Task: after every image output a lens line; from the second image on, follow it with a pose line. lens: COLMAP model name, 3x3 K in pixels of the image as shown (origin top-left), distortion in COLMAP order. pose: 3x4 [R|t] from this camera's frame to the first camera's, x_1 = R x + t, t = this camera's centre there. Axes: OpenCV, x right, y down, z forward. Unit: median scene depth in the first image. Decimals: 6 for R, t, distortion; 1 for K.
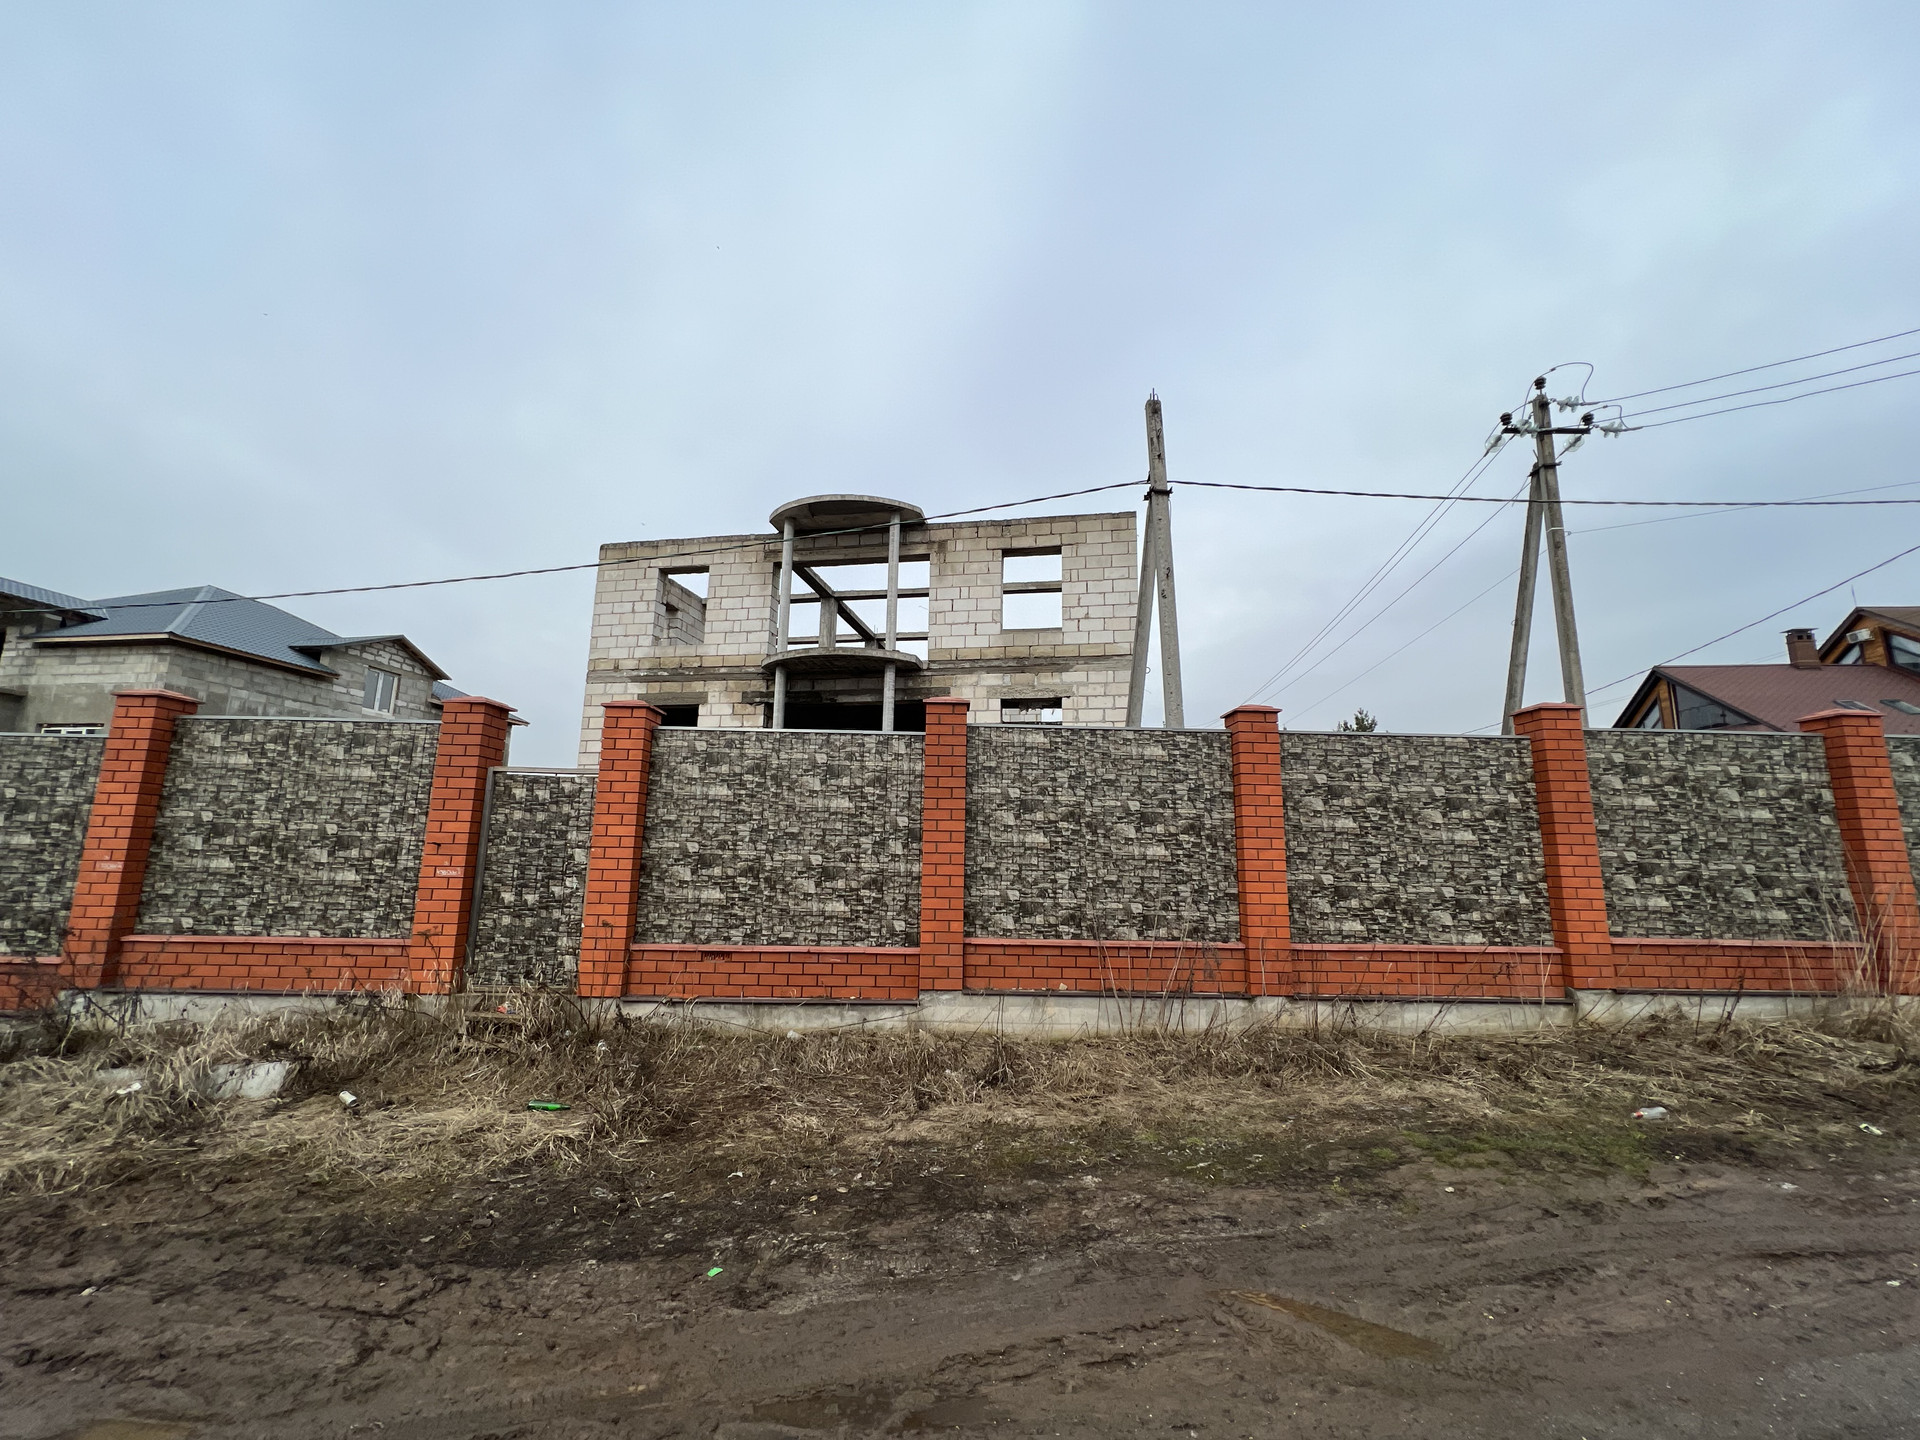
lens RADIAL K [[767.3, 0, 967.5], [0, 767.3, 722.0], [0, 0, 1]] dist [-0.001695, 0.000267]
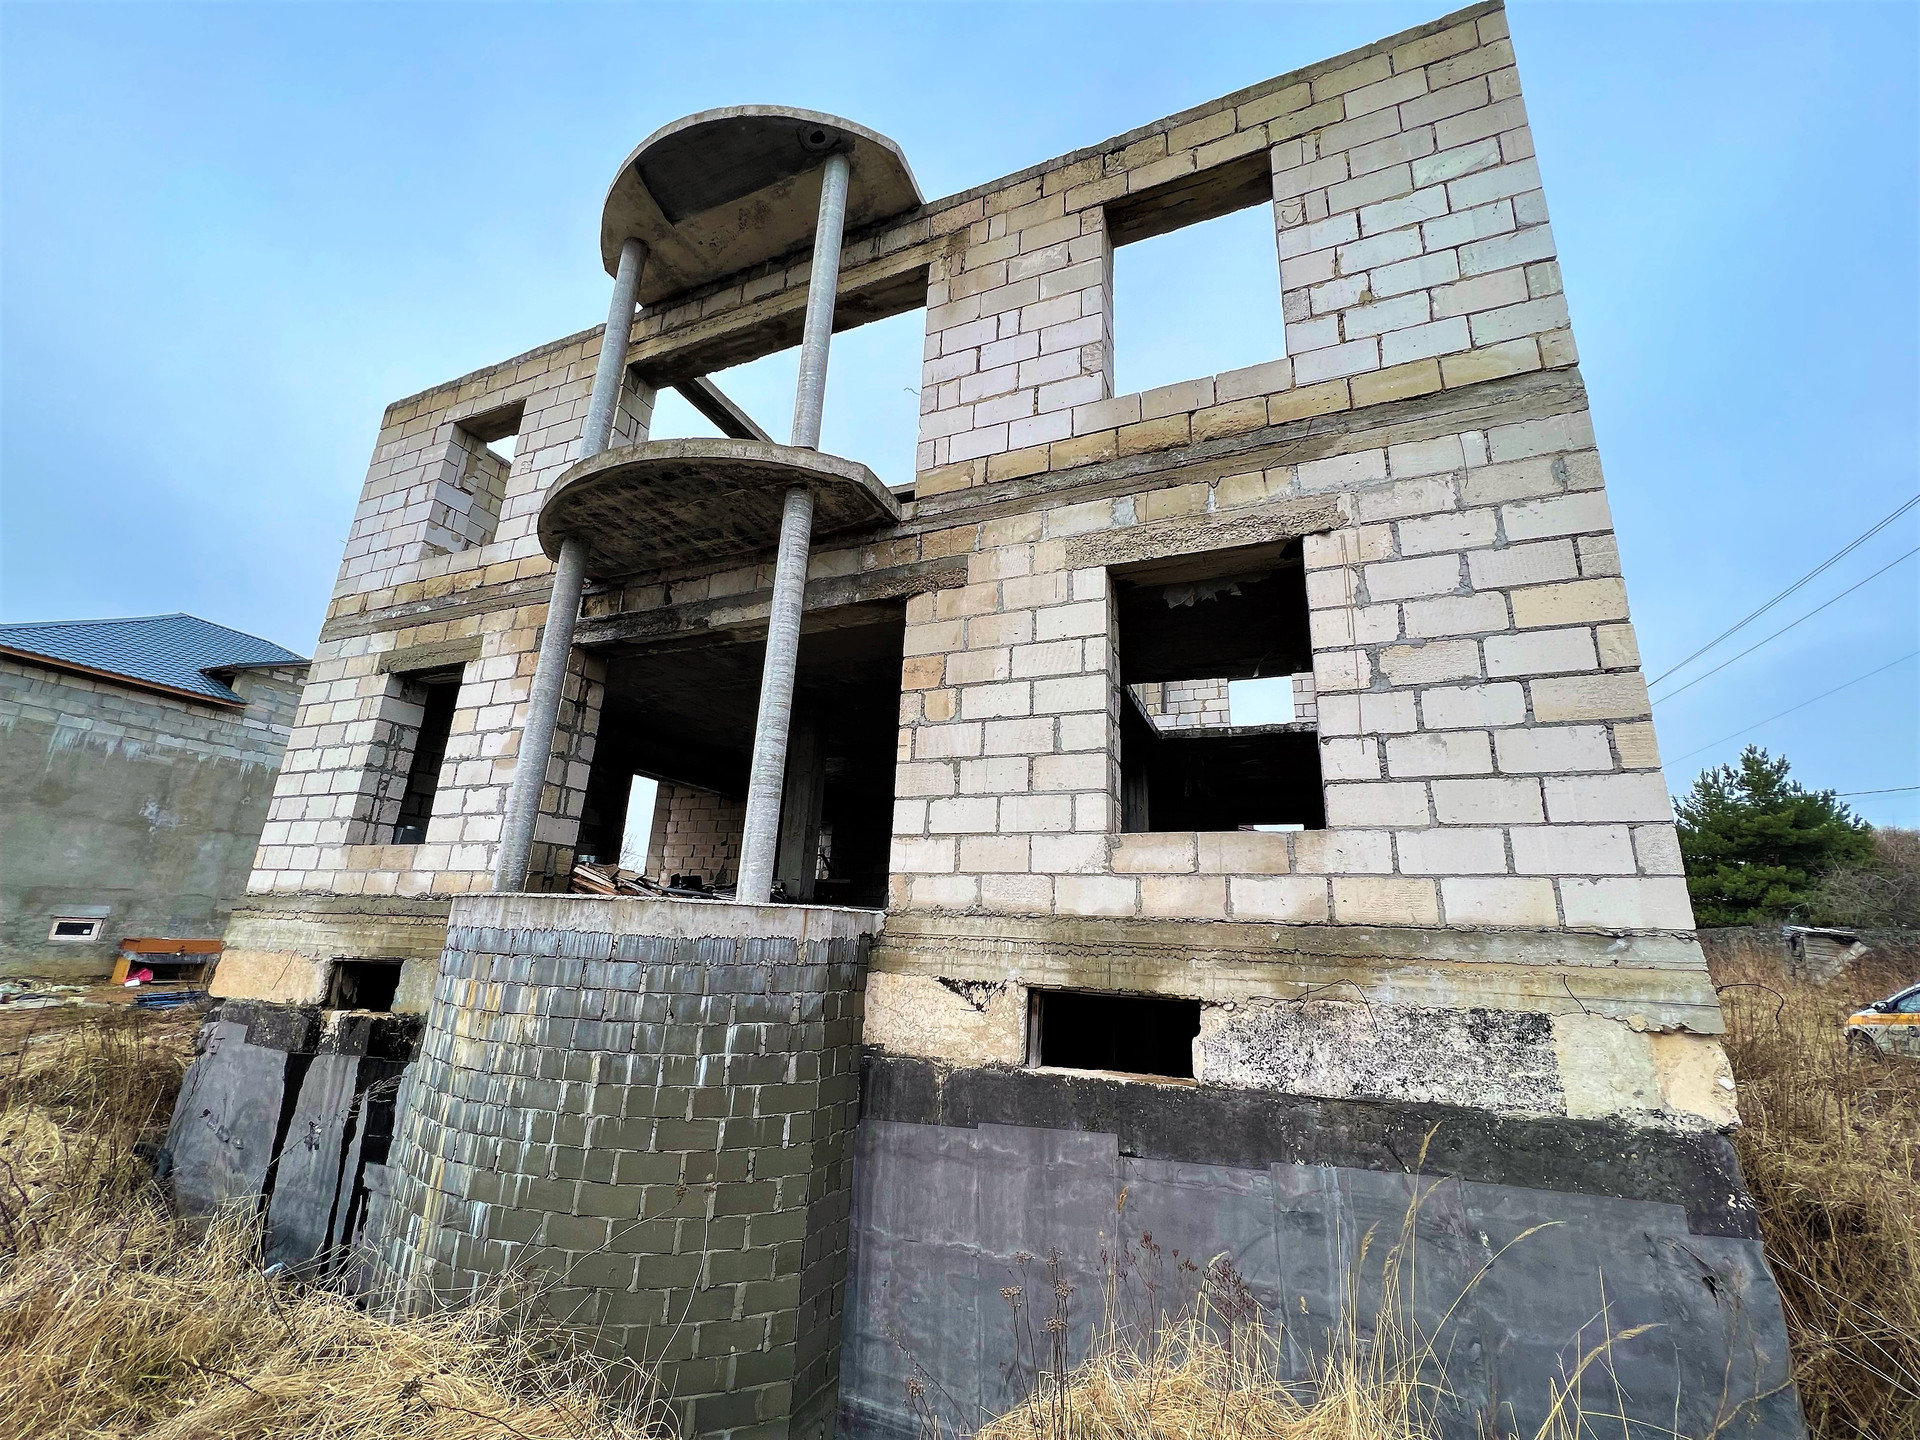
lens RADIAL K [[767.3, 0, 966.2], [0, 767.3, 724.0], [0, 0, 1]] dist [-0.001695, 0.000267]
pose [[0.973213, -0.038026, -0.226741, 0.139514], [0.013690, 0.994062, -0.107949, 0.182824], [0.229499, 0.101953, 0.967954, 1.626172]]
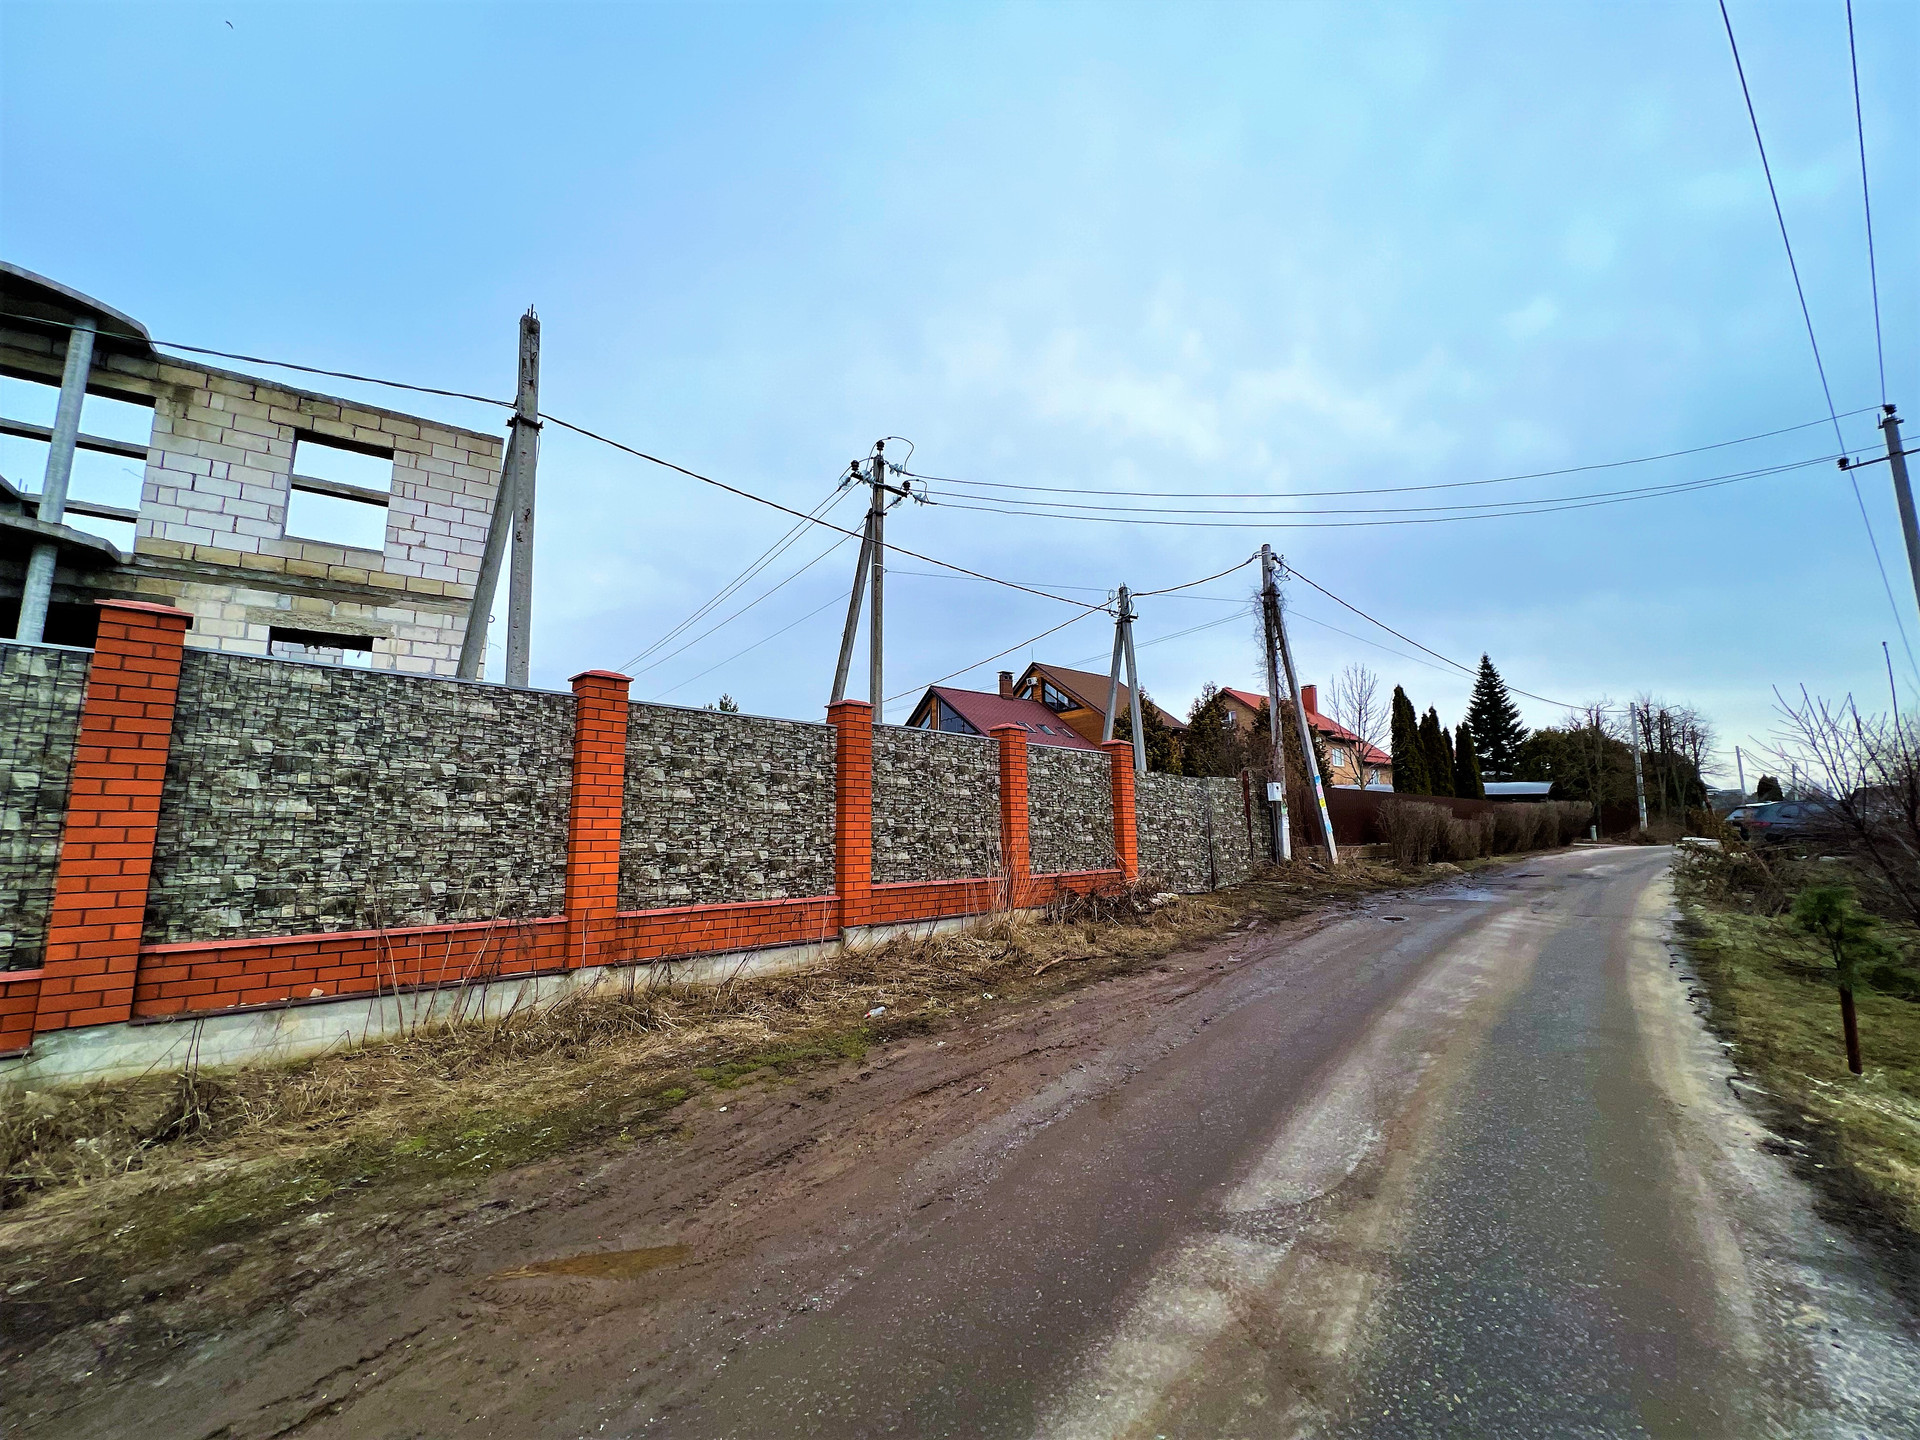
lens RADIAL K [[767.3, 0, 965.8], [0, 767.3, 722.3], [0, 0, 1]] dist [-0.001695, 0.000267]
pose [[0.709252, 0.081199, 0.700263, 0.021266], [-0.101436, 0.994762, -0.012610, 0.007987], [-0.697619, -0.062088, 0.713774, -0.017030]]
